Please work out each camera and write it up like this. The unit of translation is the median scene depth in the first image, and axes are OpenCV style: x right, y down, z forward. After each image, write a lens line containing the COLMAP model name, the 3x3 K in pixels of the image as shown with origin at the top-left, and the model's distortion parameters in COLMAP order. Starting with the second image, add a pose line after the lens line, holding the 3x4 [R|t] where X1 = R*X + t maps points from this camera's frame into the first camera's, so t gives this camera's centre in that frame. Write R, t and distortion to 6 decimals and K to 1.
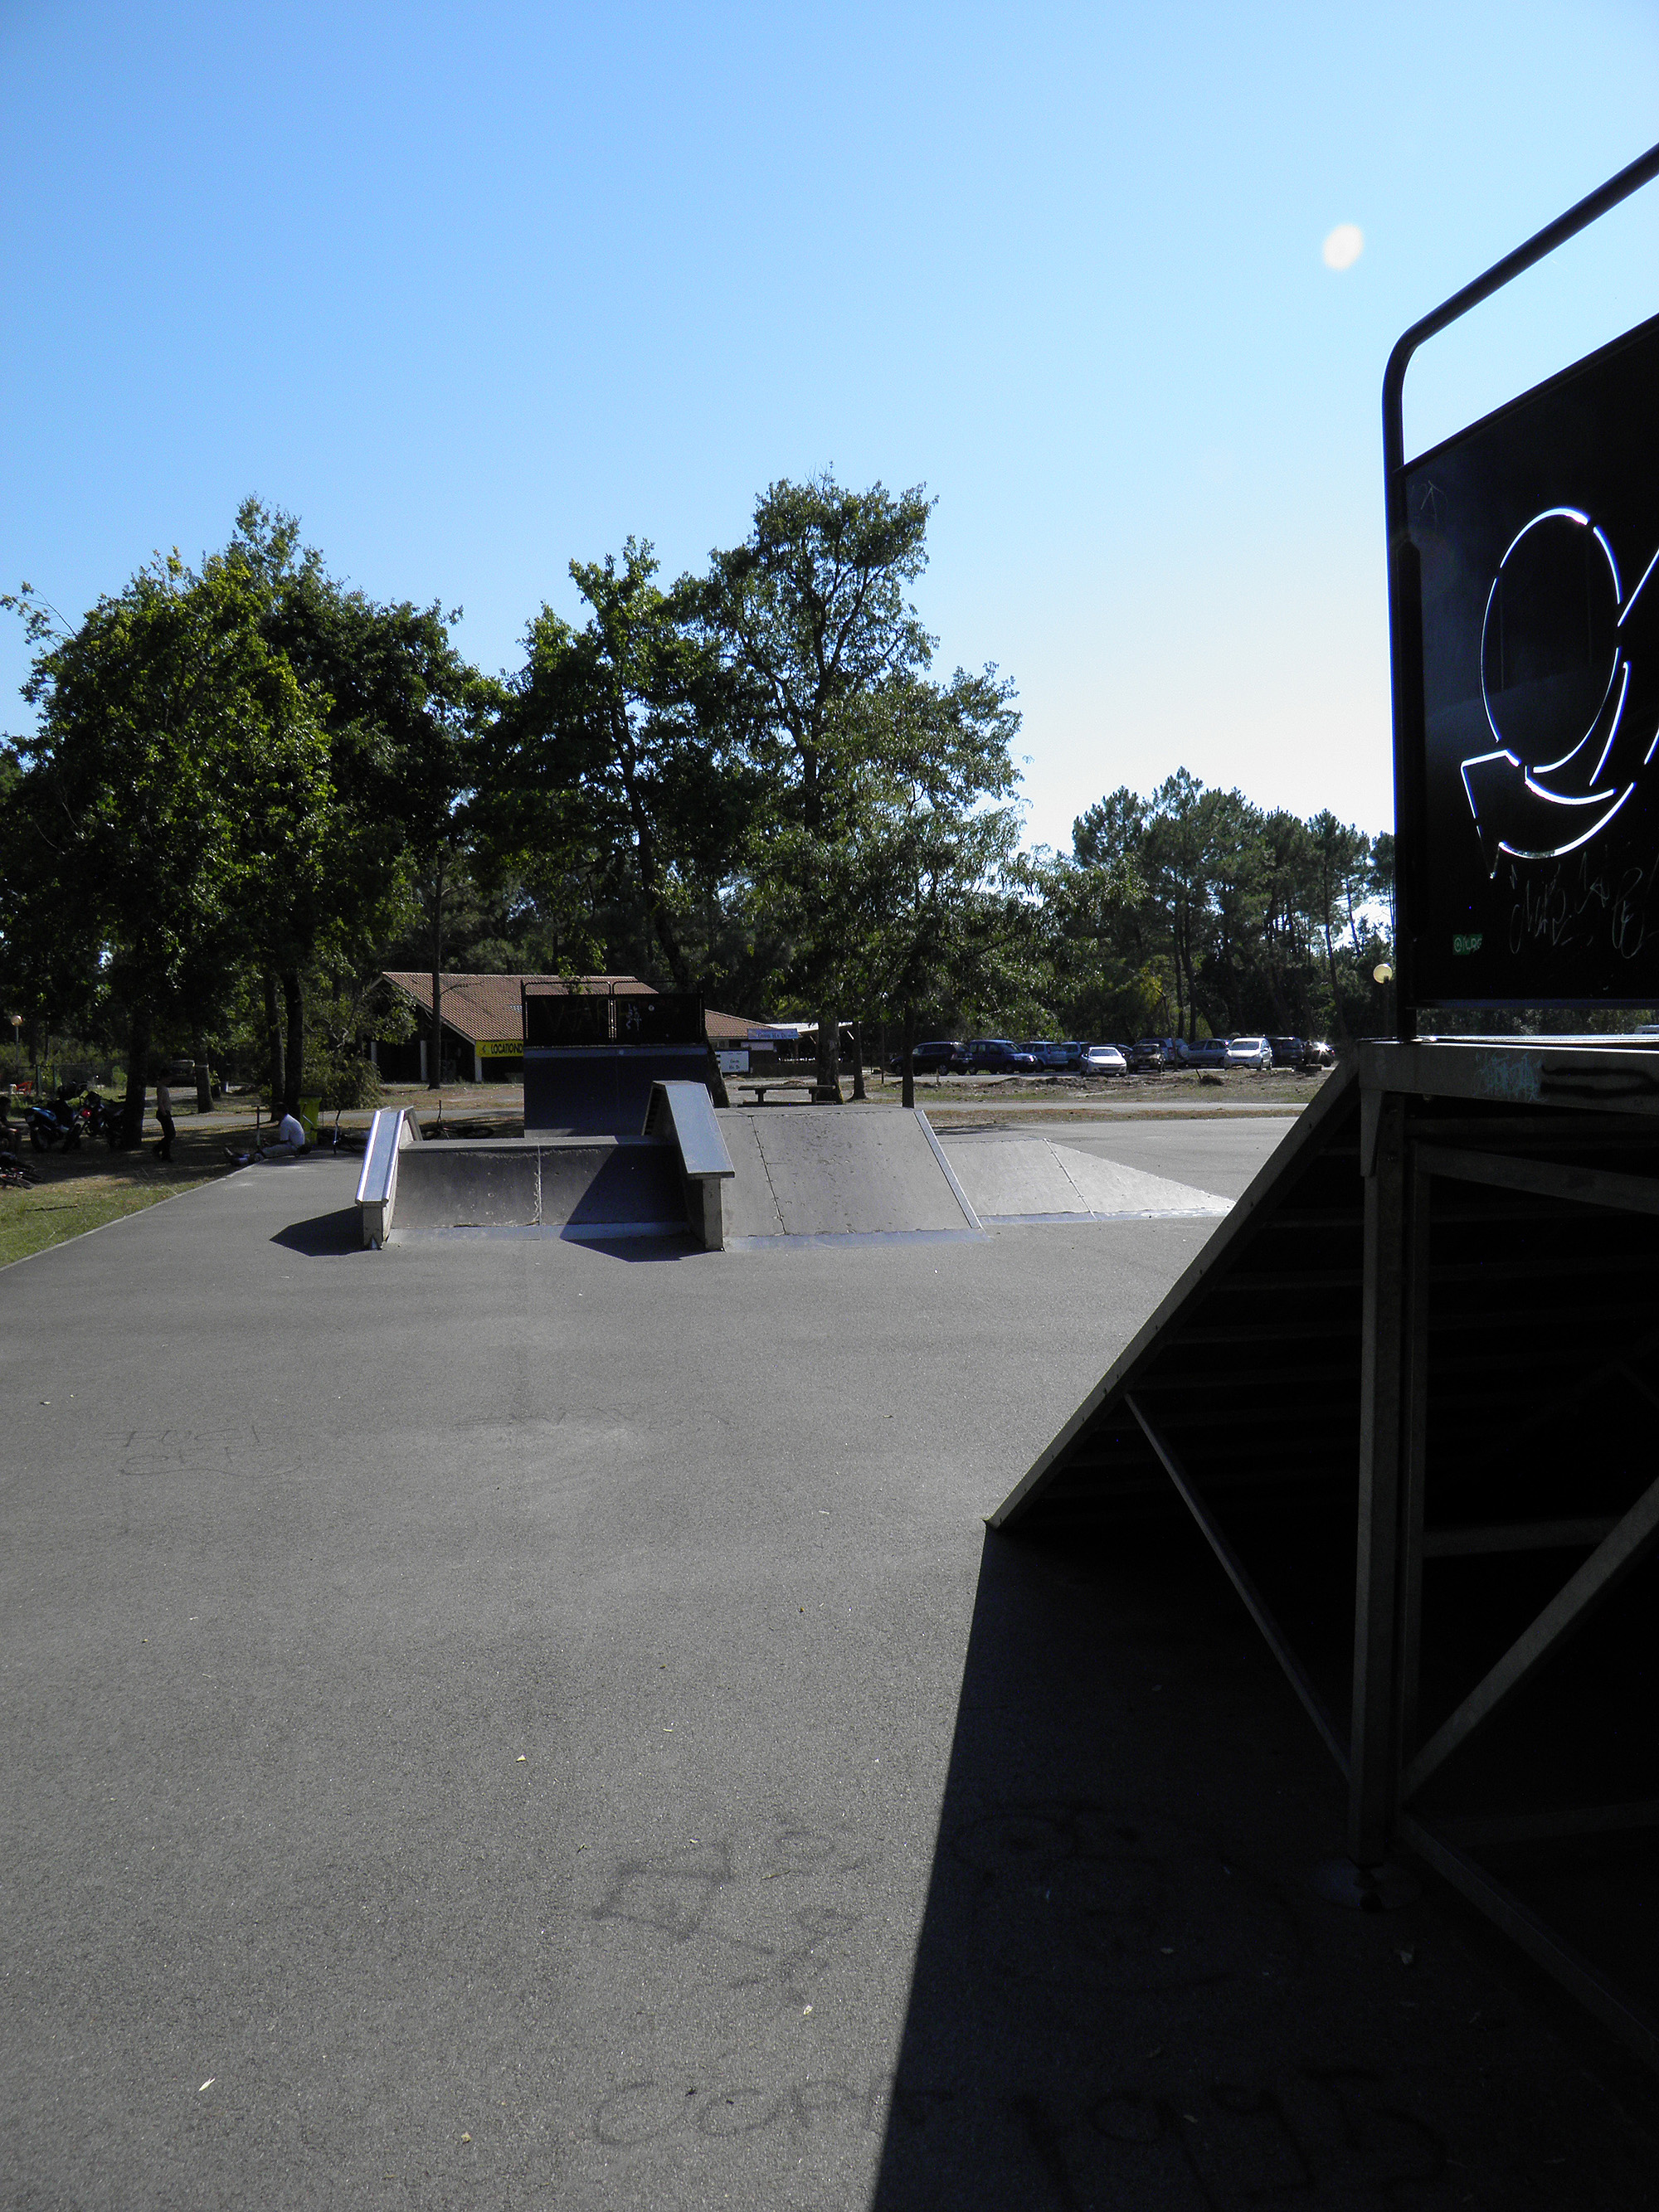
lens RADIAL K [[1842.0, 0, 831.0], [0, 1842.0, 1110.8], [0, 0, 1]] dist [-0.146390, 0.087530]
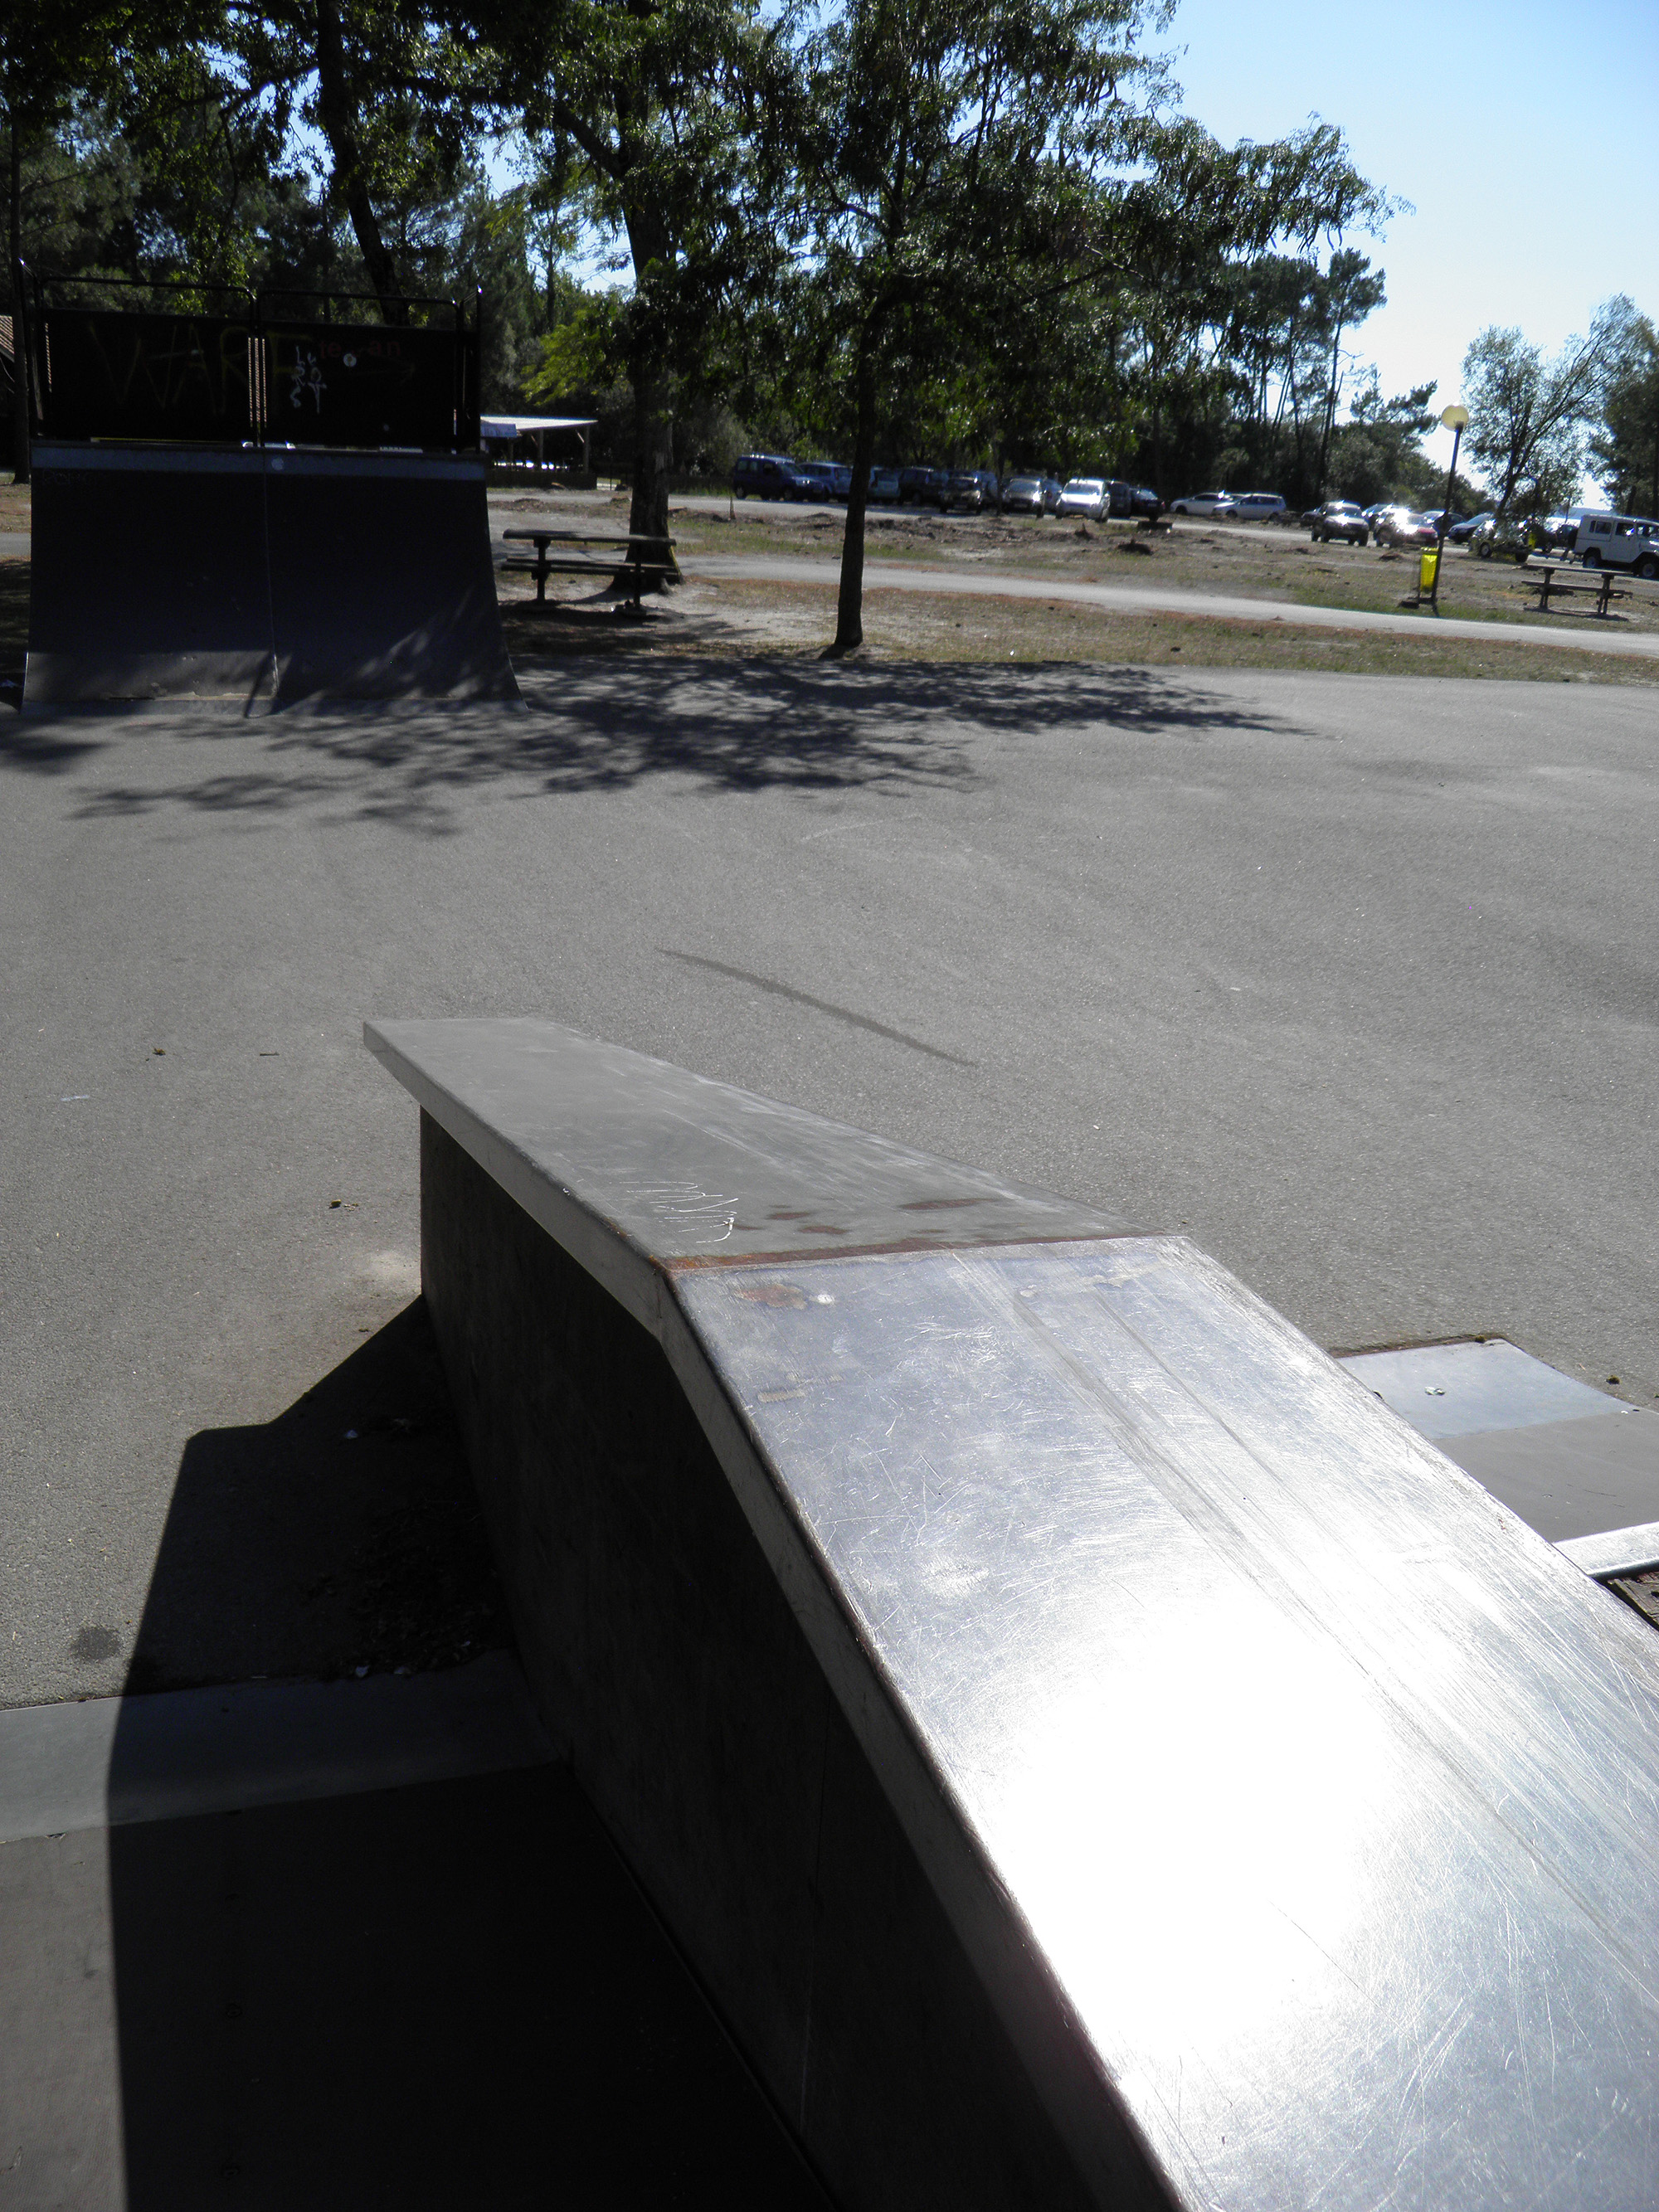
lens RADIAL K [[1842.0, 0, 806.2], [0, 1842.0, 1115.5], [0, 0, 1]] dist [-0.146390, 0.087530]
pose [[0.985674, 0.019371, 0.167547, -0.020593], [-0.070502, 0.949753, 0.304957, -0.007867], [-0.153221, -0.312401, 0.937512, 0.186311]]
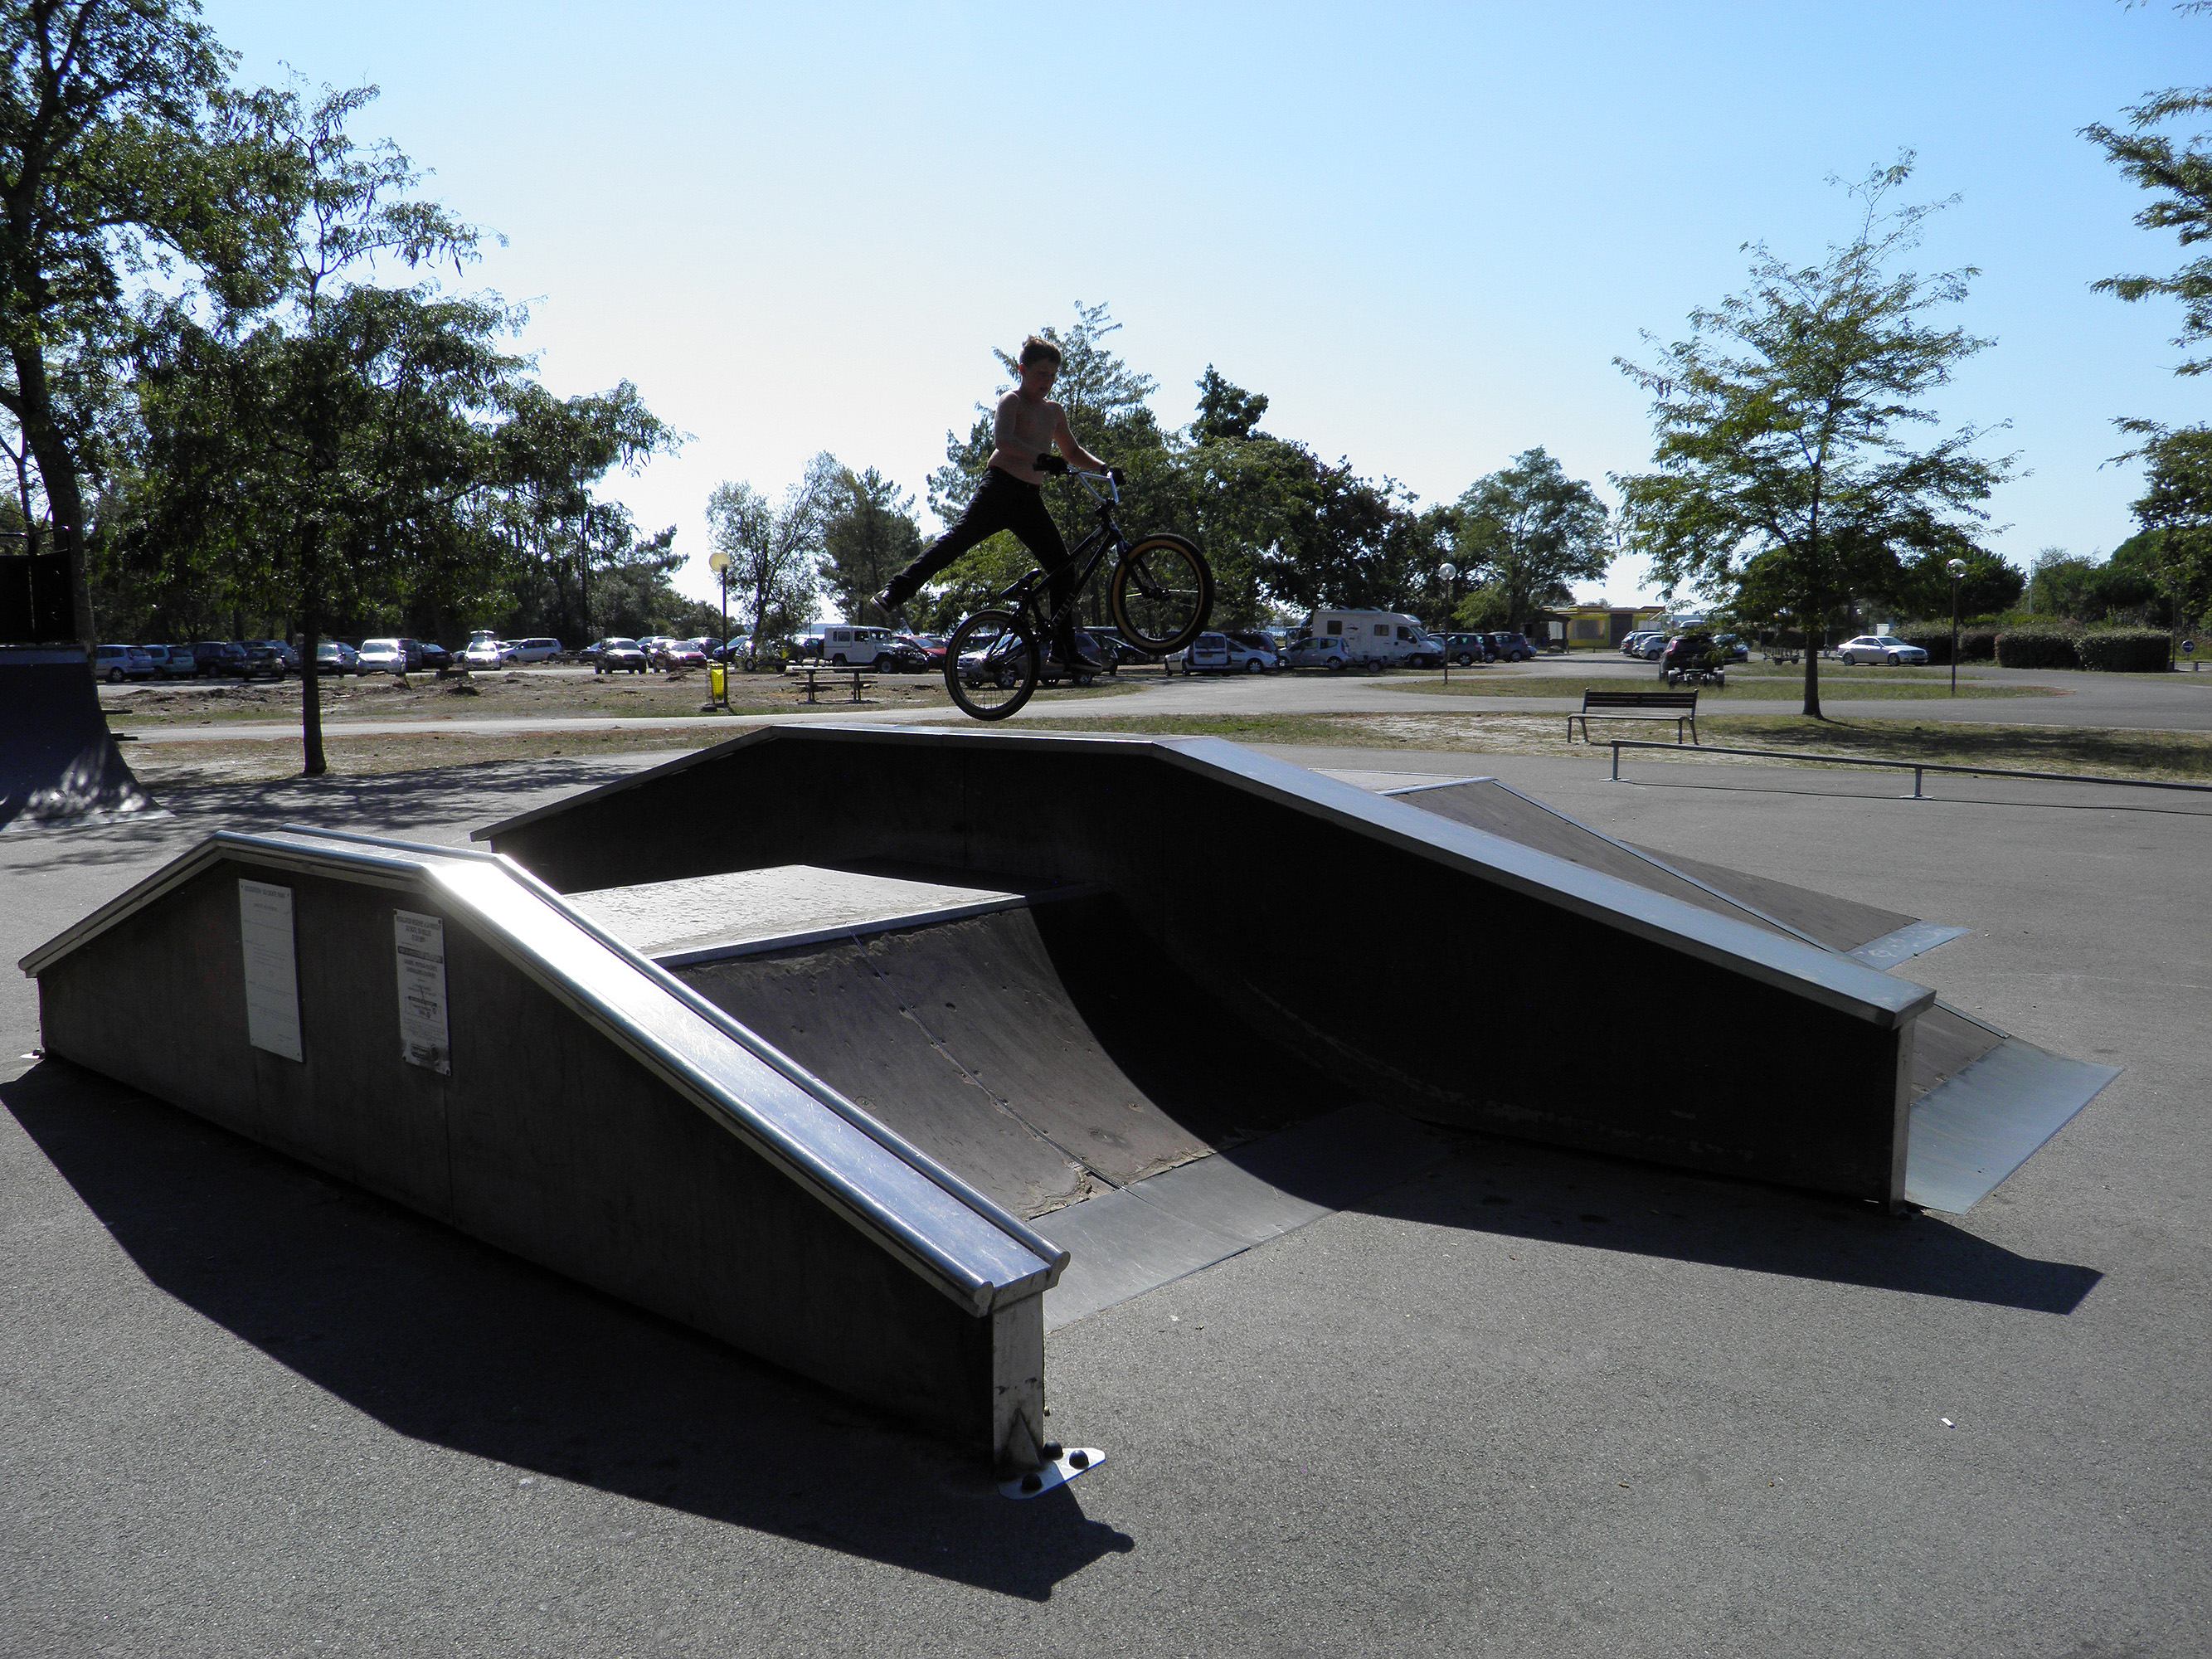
lens RADIAL K [[1829.2, 0, 1110.7], [0, 1829.2, 838.0], [0, 0, 1]] dist [-0.109043, -0.013500]
pose [[0.763579, -0.057723, 0.643129, -0.058479], [0.013148, 0.997180, 0.073891, -0.004272], [-0.645580, -0.047966, 0.762185, 0.127981]]
